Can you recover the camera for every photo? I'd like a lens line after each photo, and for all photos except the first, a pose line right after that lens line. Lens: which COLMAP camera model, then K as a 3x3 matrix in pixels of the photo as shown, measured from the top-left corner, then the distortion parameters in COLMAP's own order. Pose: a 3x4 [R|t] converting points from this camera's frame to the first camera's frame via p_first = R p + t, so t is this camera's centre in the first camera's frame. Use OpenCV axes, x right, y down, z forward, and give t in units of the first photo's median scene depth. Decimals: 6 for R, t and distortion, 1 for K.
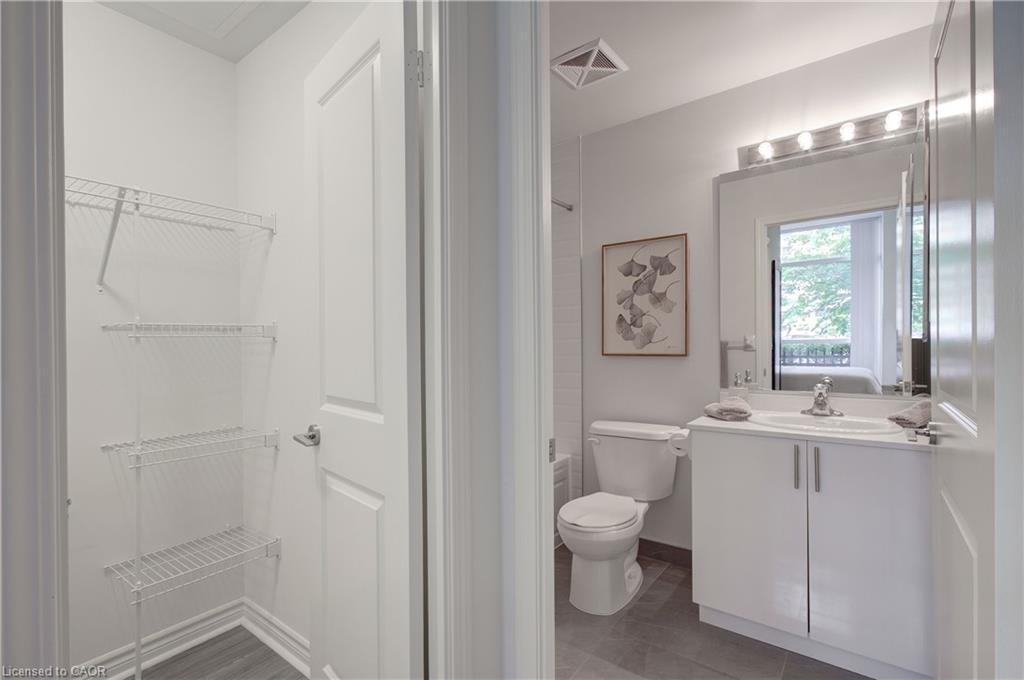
lens RADIAL K [[472.5, 0, 517.5], [0, 472.5, 345.9], [0, 0, 1]] dist [0.011483, 0.002180]
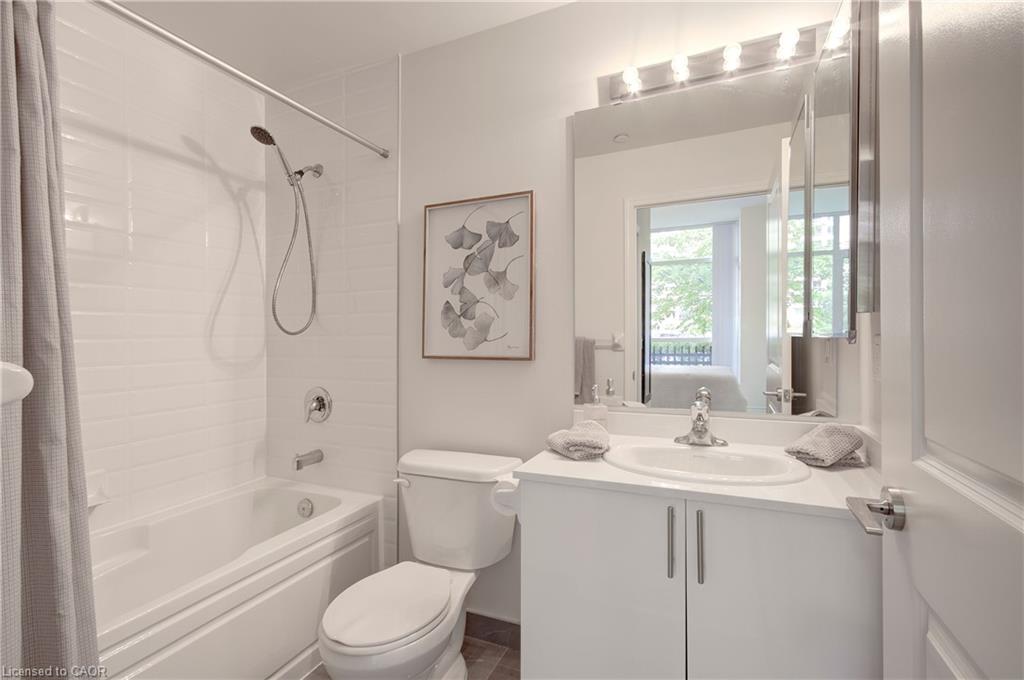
lens RADIAL K [[472.5, 0, 509.6], [0, 472.5, 340.1], [0, 0, 1]] dist [0.011483, 0.002180]
pose [[0.976525, 0.007067, 0.215287, 0.163581], [-0.006092, 0.999968, -0.005191, -0.004637], [-0.215317, 0.003757, 0.976537, 0.291539]]
